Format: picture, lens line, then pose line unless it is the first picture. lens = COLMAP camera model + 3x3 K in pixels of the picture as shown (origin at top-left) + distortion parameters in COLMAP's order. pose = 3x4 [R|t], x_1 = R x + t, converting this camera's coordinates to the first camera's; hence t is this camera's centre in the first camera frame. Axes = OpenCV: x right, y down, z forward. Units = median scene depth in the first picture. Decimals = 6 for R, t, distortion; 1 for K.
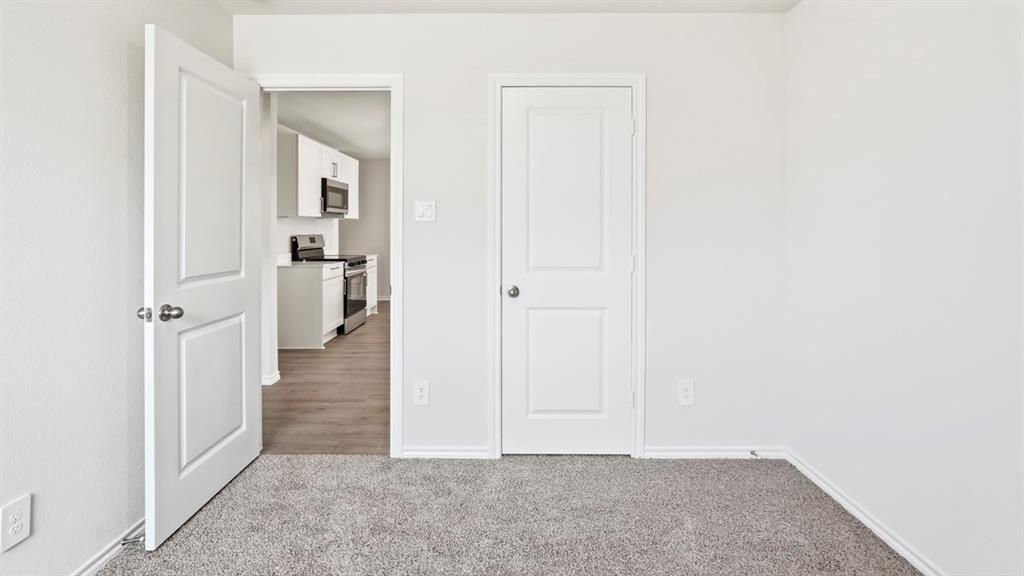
lens RADIAL K [[464.6, 0, 505.5], [0, 464.6, 235.4], [0, 0, 1]] dist [-0.015858, 0.009374]
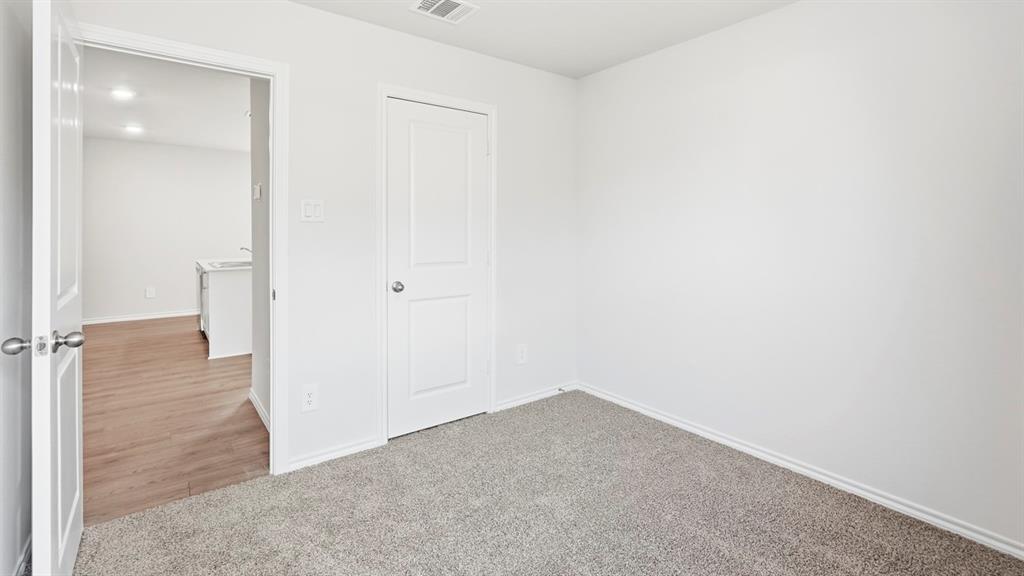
lens RADIAL K [[464.6, 0, 505.5], [0, 464.6, 235.4], [0, 0, 1]] dist [-0.015858, 0.009374]
pose [[0.791691, -0.004258, 0.610907, -0.449660], [0.003734, 0.999991, 0.002131, -0.001193], [-0.610910, 0.000595, 0.791700, -0.015328]]
